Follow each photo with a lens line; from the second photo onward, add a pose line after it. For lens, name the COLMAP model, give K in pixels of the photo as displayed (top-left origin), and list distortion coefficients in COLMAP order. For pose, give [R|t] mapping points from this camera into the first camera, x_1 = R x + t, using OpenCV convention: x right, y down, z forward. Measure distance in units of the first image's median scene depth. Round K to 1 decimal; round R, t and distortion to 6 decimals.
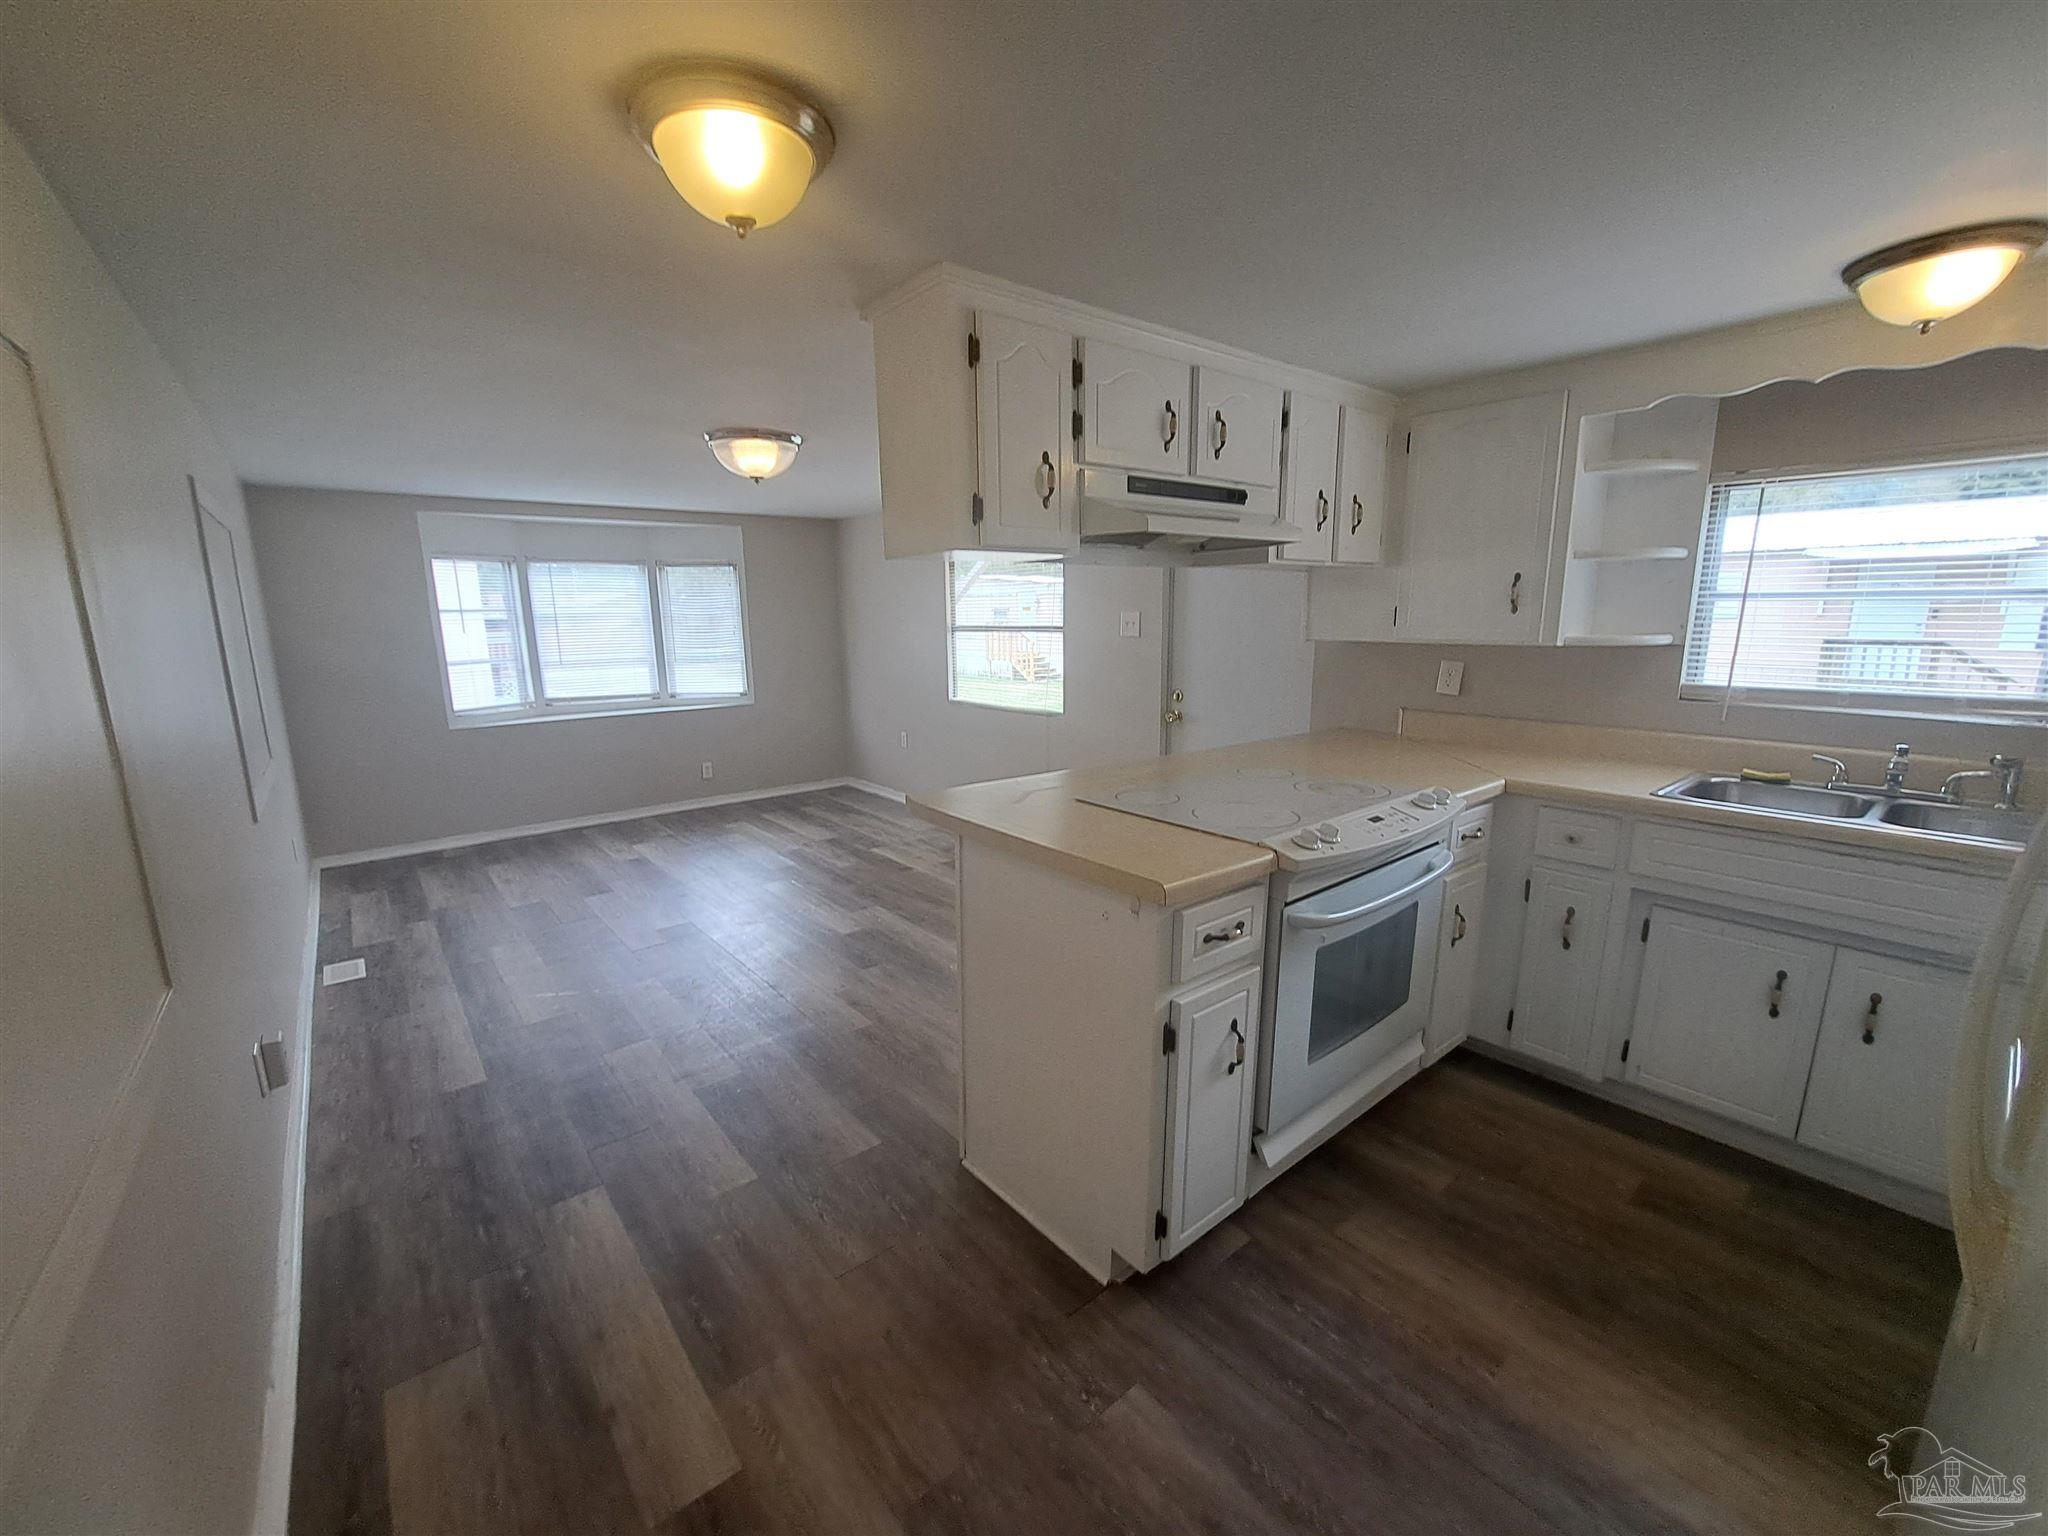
lens RADIAL K [[815.3, 0, 1024.0], [0, 815.3, 768.0], [0, 0, 1]] dist [-0.009397, -0.000090]
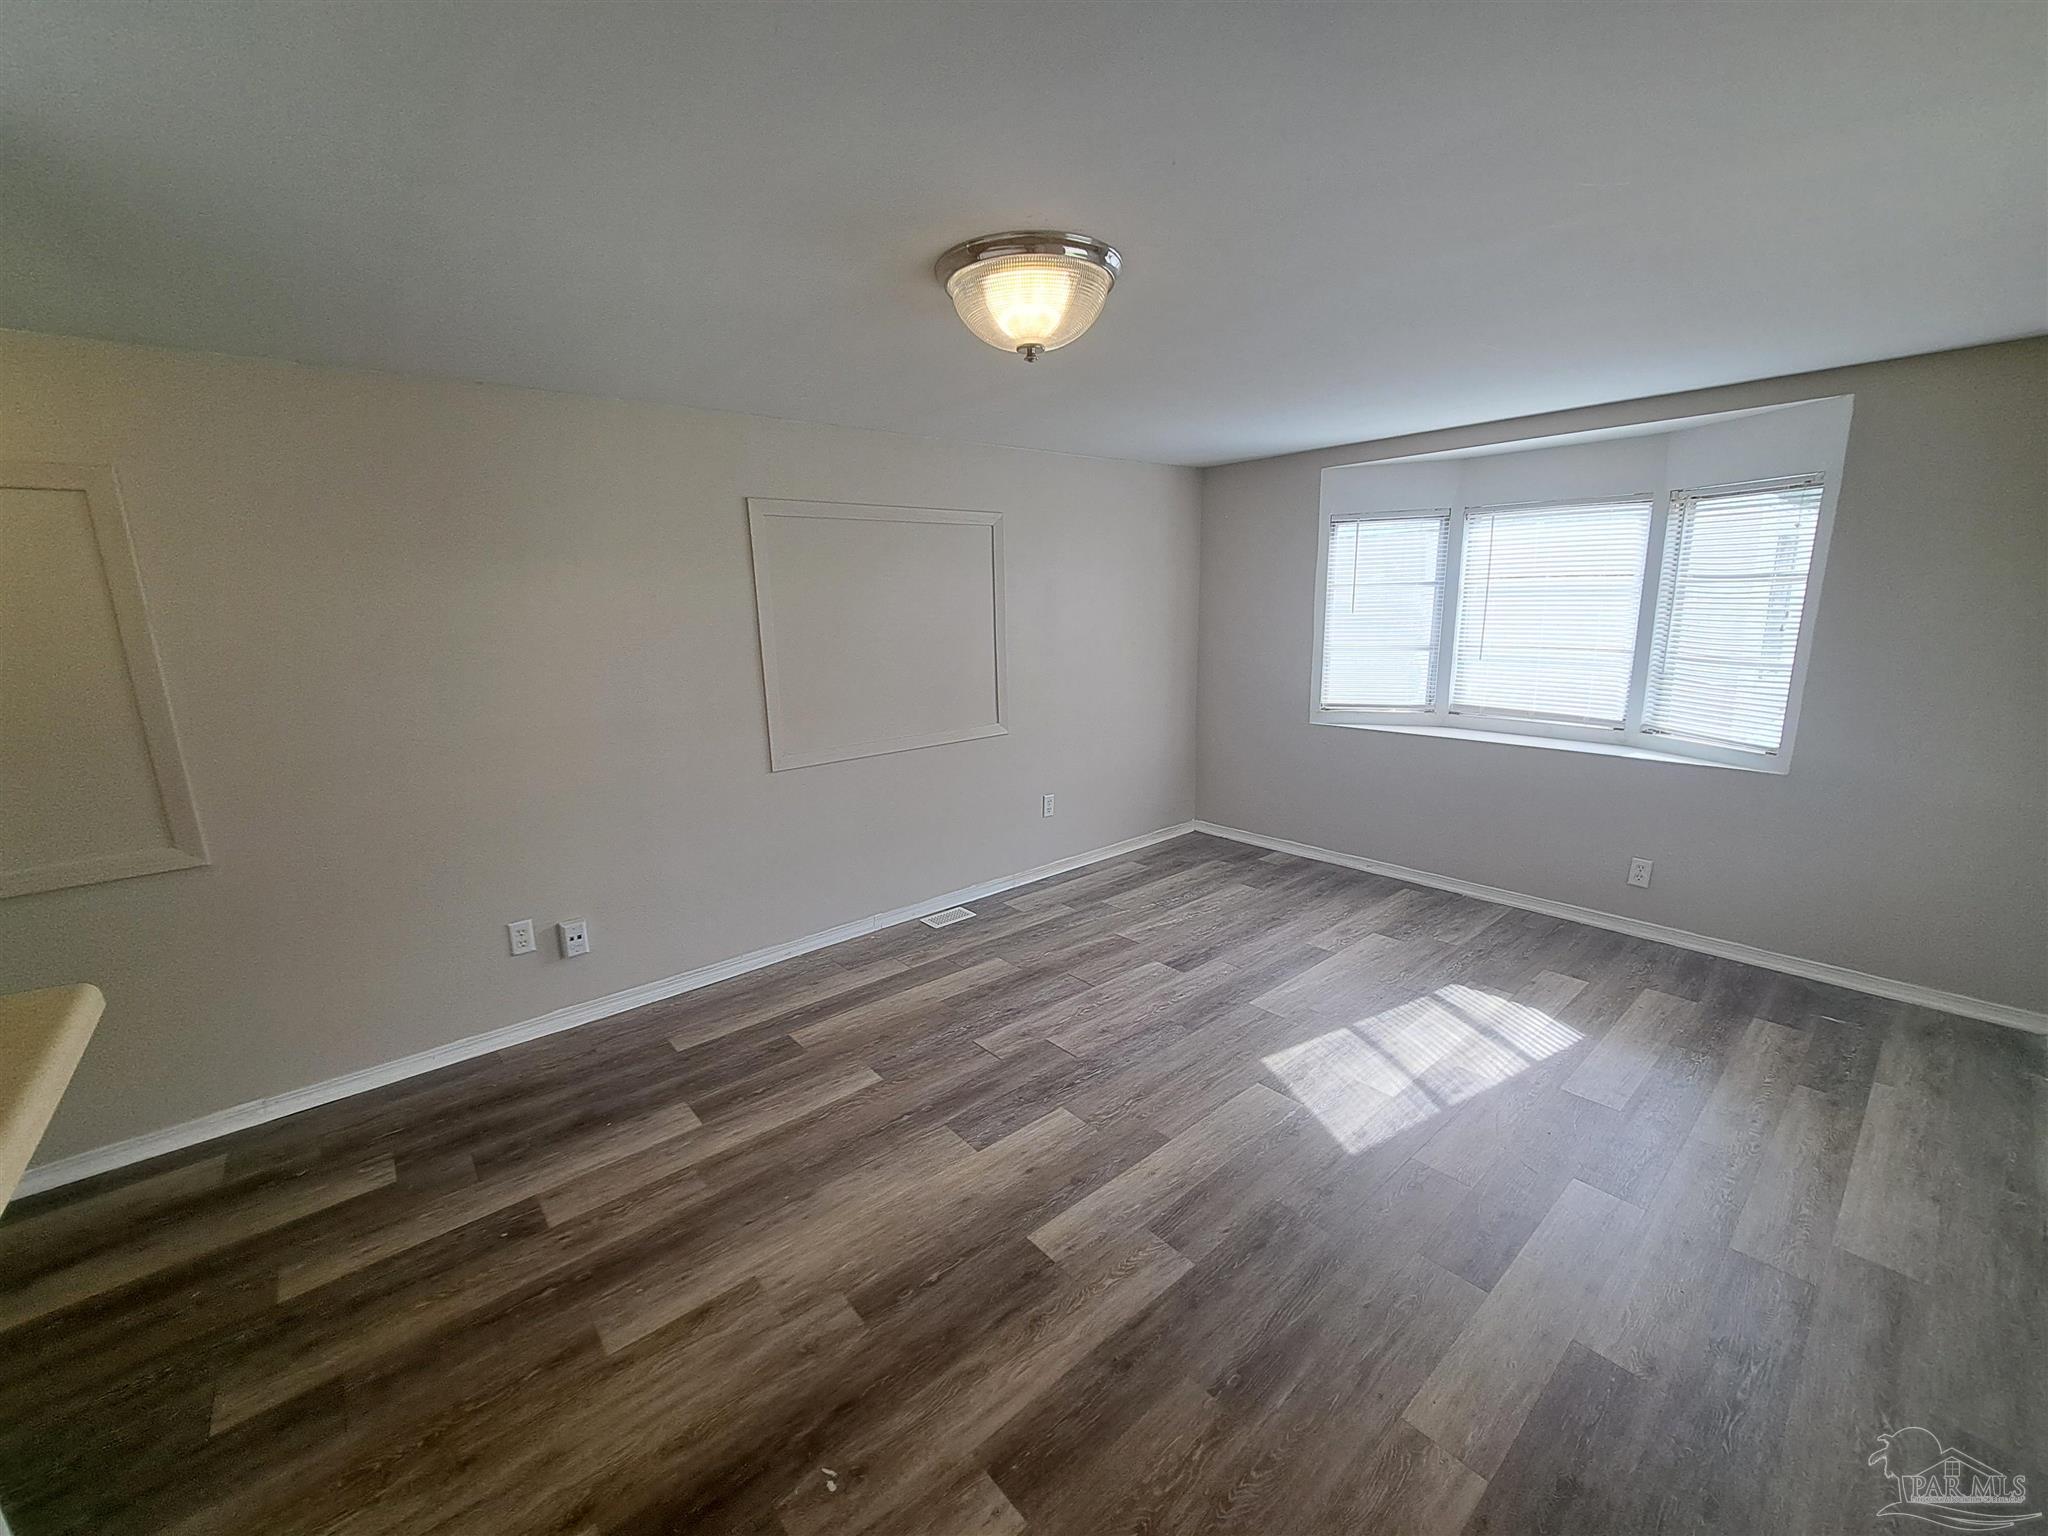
lens RADIAL K [[836.0, 0, 1044.9], [0, 836.0, 770.6], [0, 0, 1]] dist [-0.007627, -0.000031]
pose [[0.021045, 0.220492, -0.975162, 0.167320], [-0.165774, 0.962646, 0.214084, -0.142336], [0.985939, 0.157151, 0.056811, 0.675014]]
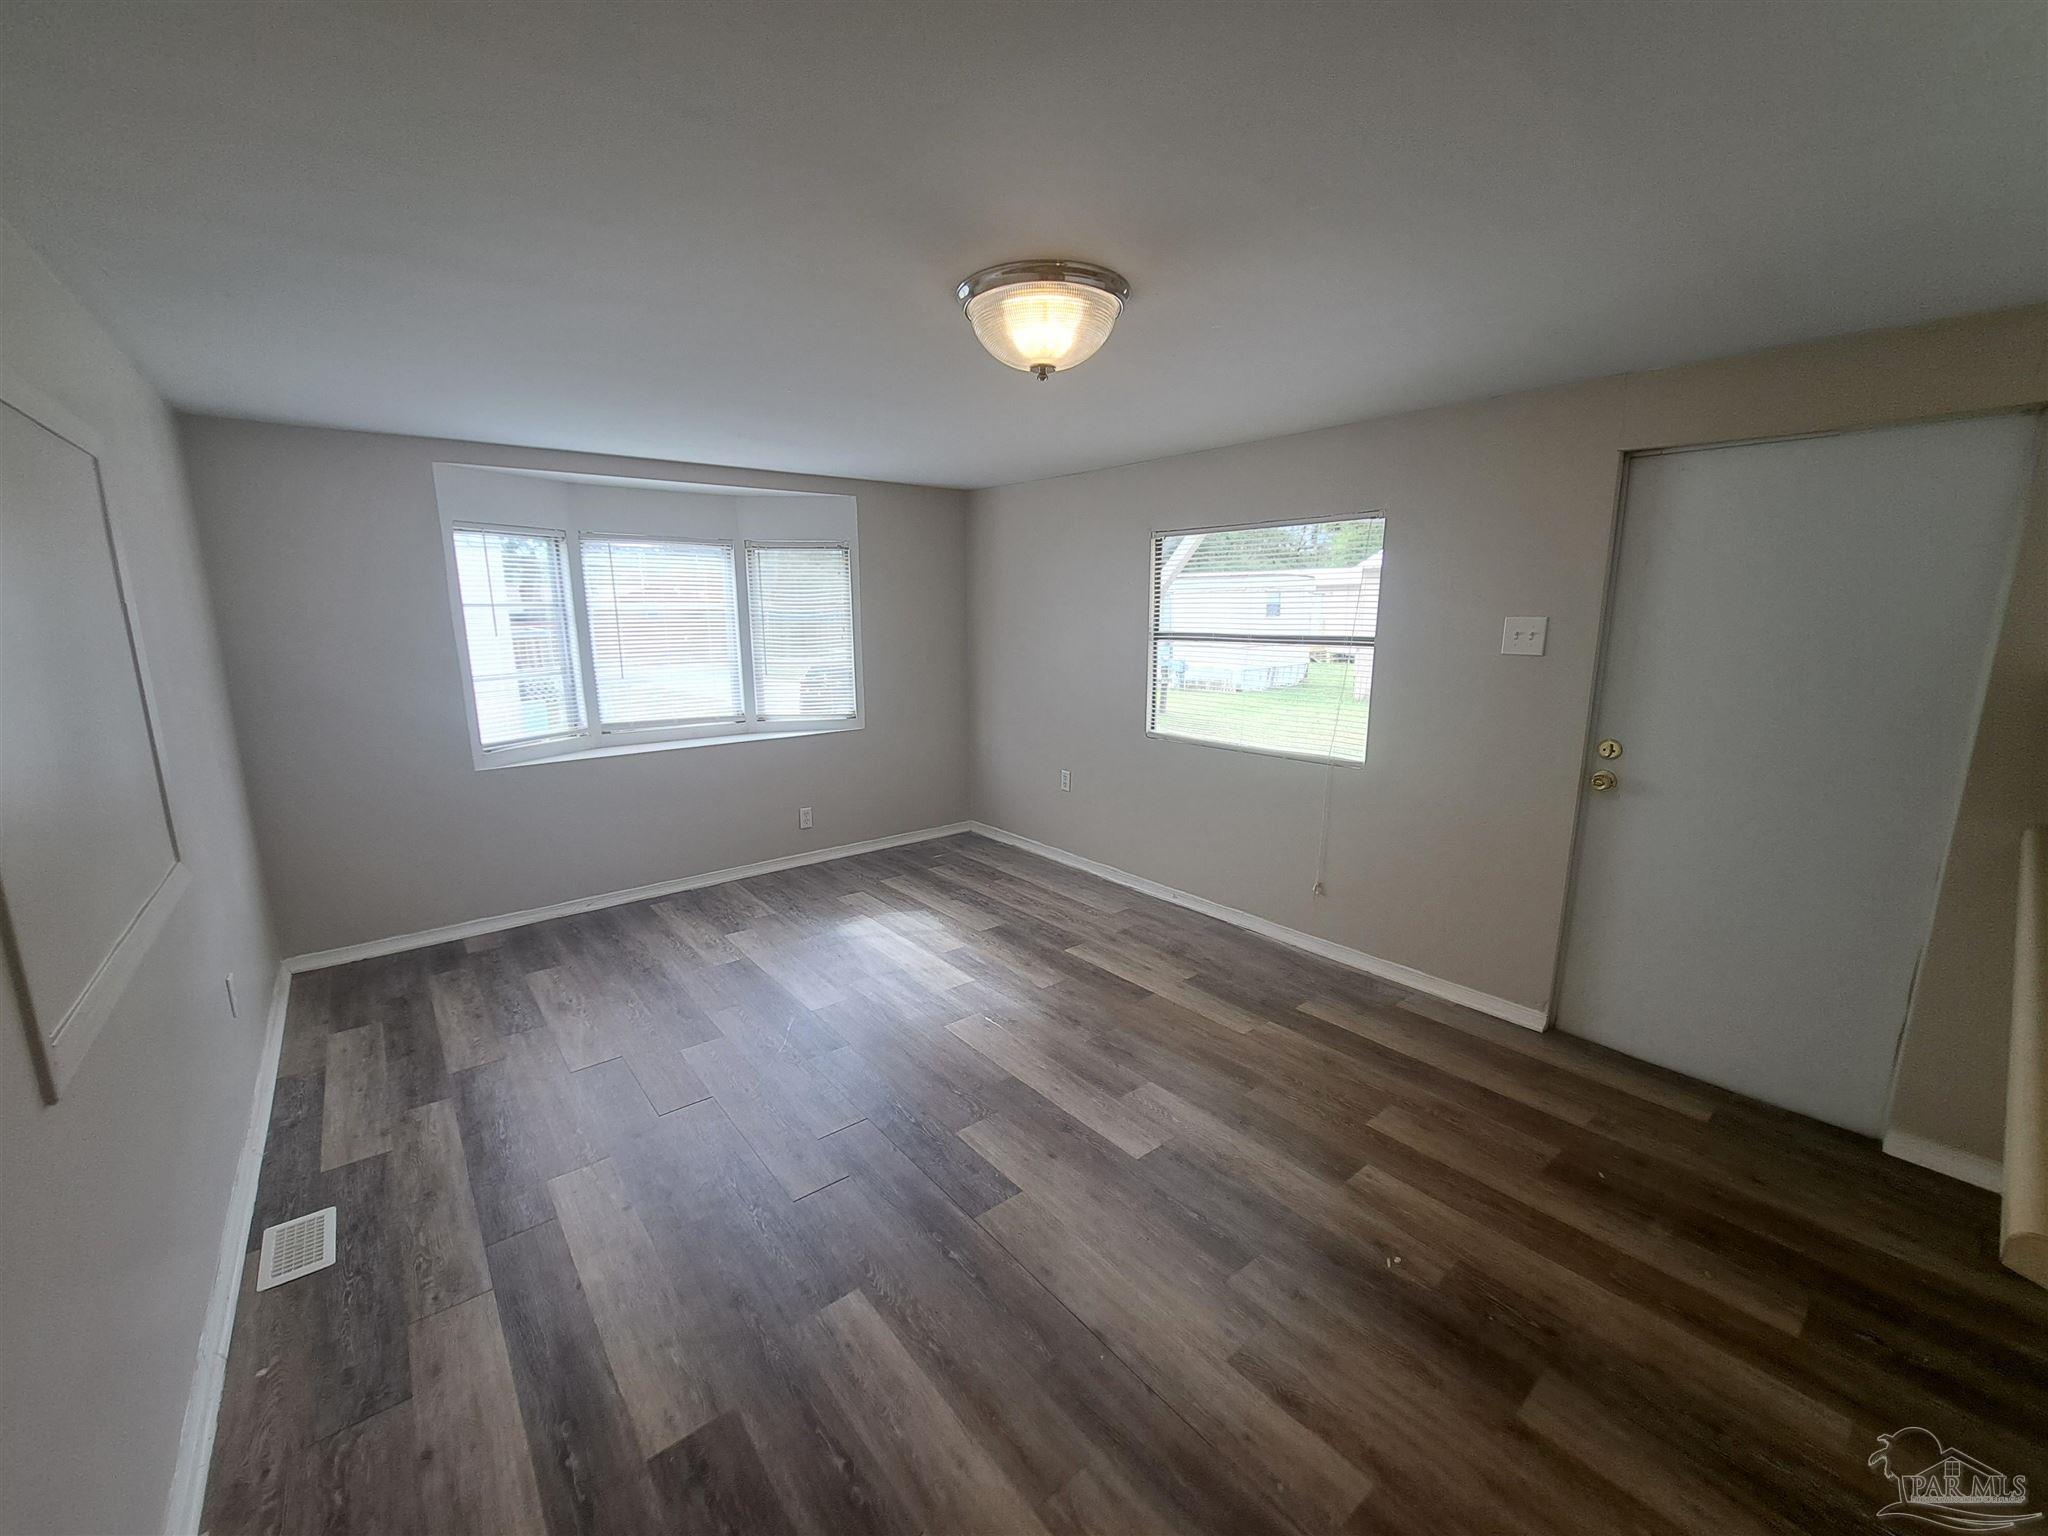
lens RADIAL K [[813.6, 0, 1013.5], [0, 813.6, 768.6], [0, 0, 1]] dist [-0.012923, 0.000172]
pose [[0.999740, 0.012734, -0.018922, -0.219876], [-0.012687, 0.999916, 0.002639, -0.057309], [0.018954, -0.002398, 0.999817, 0.295695]]
